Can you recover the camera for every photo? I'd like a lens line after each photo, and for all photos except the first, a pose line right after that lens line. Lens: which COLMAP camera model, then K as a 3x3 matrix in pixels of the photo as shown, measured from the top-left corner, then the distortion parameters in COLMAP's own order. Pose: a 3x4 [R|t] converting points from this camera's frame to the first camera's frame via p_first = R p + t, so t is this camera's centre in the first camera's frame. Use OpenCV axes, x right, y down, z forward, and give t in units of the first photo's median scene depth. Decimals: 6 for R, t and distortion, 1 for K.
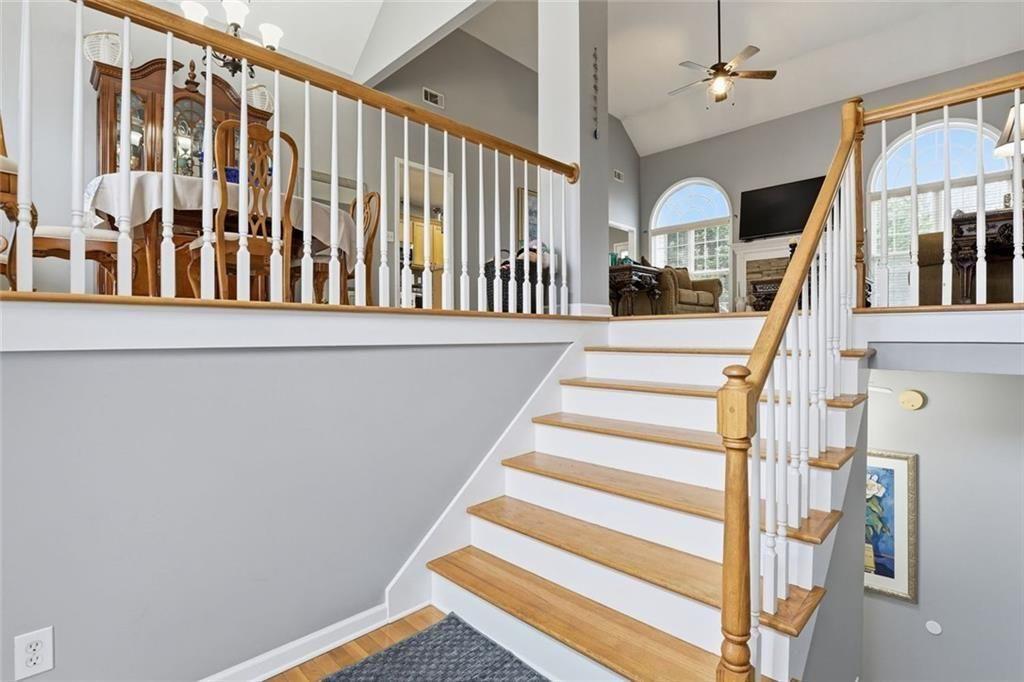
lens RADIAL K [[497.8, 0, 517.6], [0, 497.8, 336.8], [0, 0, 1]] dist [-0.002392, -0.000566]
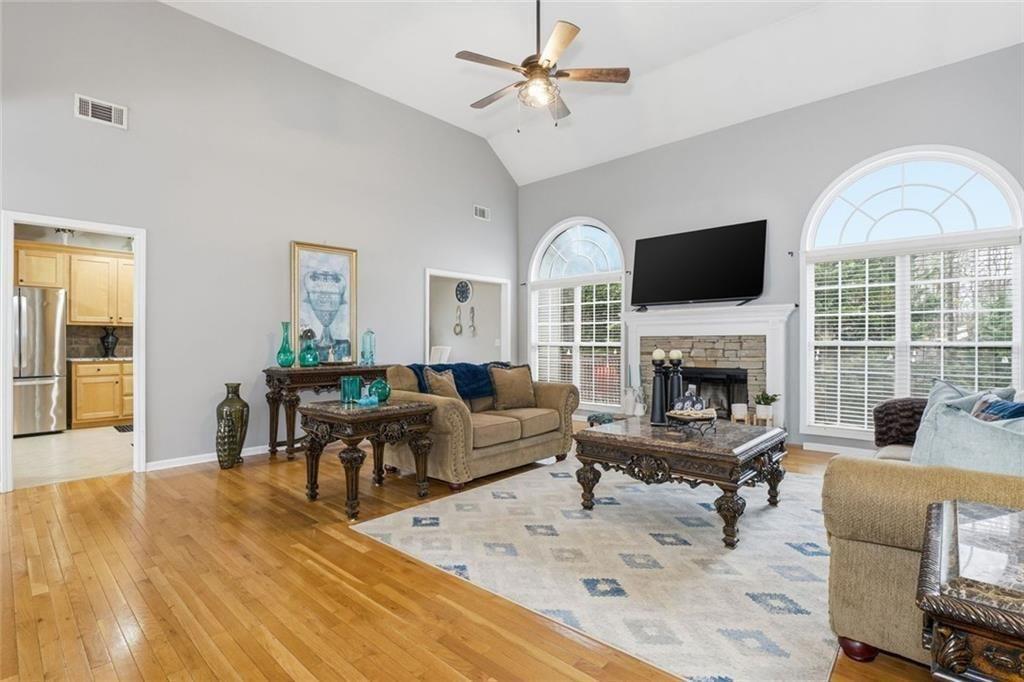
lens RADIAL K [[499.5, 0, 494.7], [0, 499.5, 340.3], [0, 0, 1]] dist [-0.004224, -0.000578]
pose [[0.999986, 0.004380, 0.003065, 0.246131], [-0.004354, 0.999955, -0.008450, -0.139460], [-0.003102, 0.008437, 0.999960, 0.277141]]
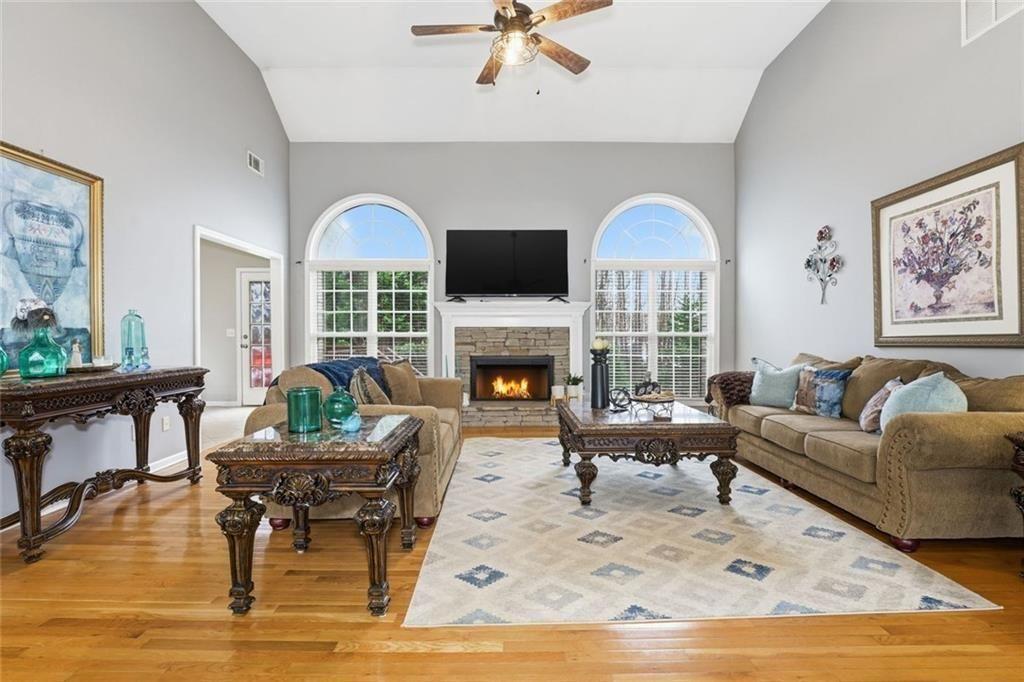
lens RADIAL K [[473.5, 0, 514.5], [0, 473.5, 341.7], [0, 0, 1]] dist [-0.016239, -0.000352]
pose [[0.713580, -0.007596, 0.700533, 0.037646], [-0.001542, 0.999922, 0.012414, -0.139342], [-0.700572, -0.009939, 0.713512, 0.446280]]
